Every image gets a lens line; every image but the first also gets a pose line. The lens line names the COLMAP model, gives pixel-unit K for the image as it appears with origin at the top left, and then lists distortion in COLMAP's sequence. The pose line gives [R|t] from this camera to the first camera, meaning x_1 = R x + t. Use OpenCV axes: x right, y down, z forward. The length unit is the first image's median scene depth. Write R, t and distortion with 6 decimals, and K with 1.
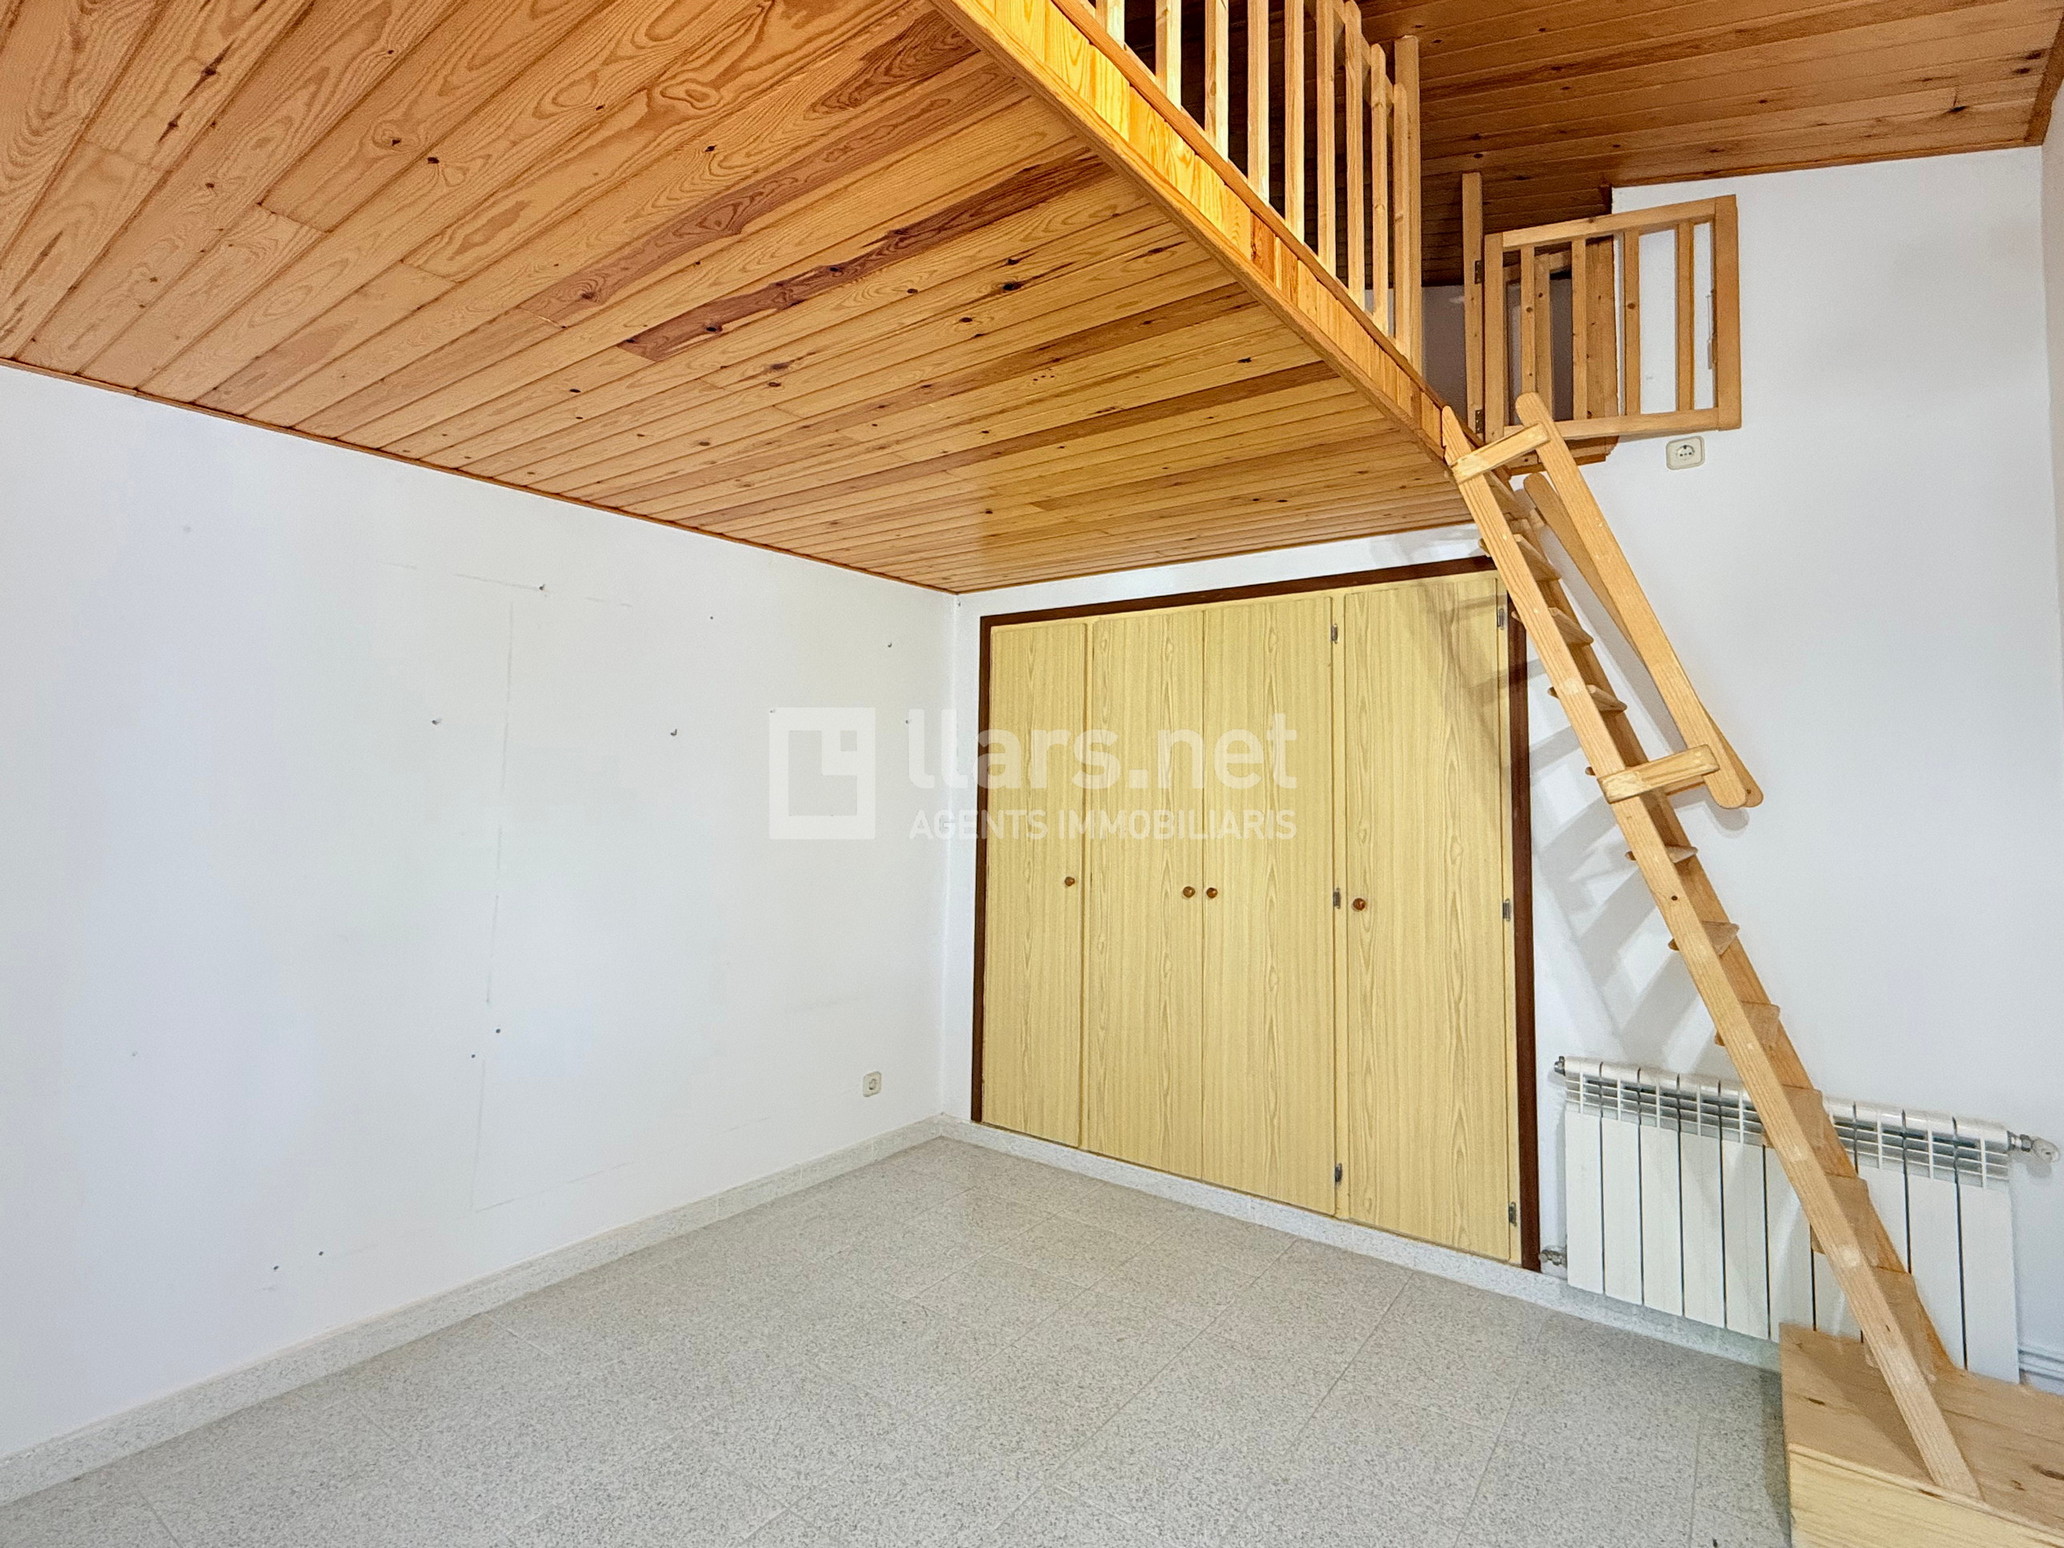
lens RADIAL K [[908.2, 0, 1031.3], [0, 908.2, 720.6], [0, 0, 1]] dist [-0.000190, -0.000017]
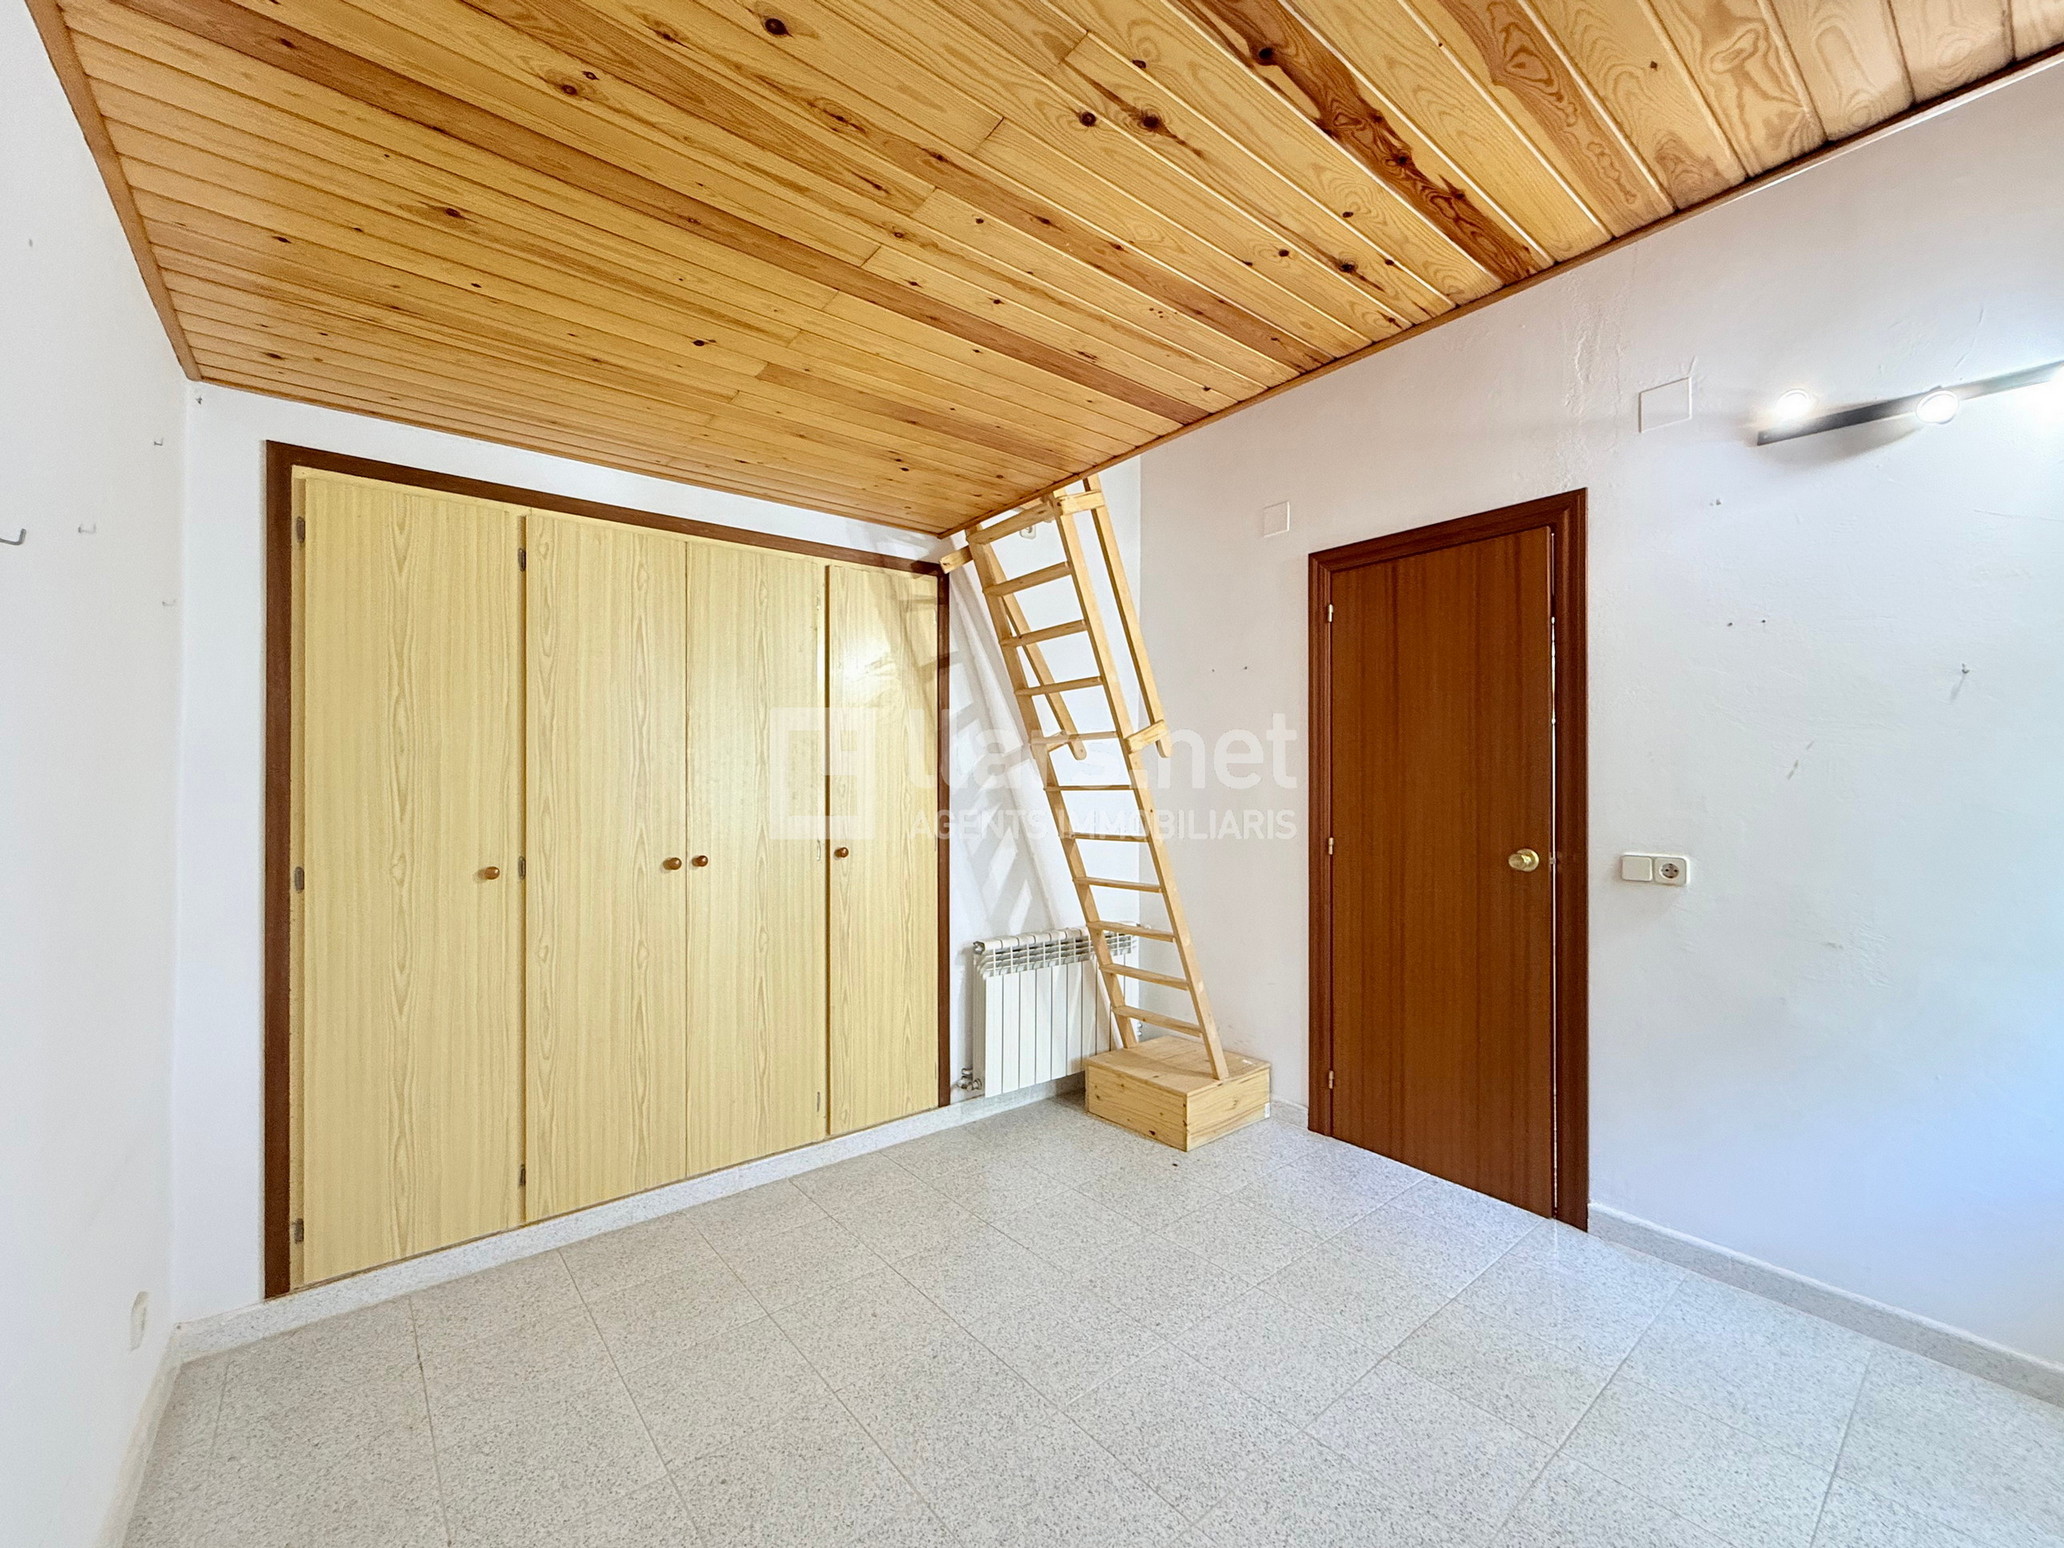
lens RADIAL K [[837.8, 0, 1026.0], [0, 837.8, 772.2], [0, 0, 1]] dist [-0.001181, -0.000142]
pose [[0.312192, -0.003947, 0.950011, -0.534127], [-0.064705, 0.997581, 0.025408, 0.065098], [-0.947813, -0.069403, 0.311181, 0.482214]]
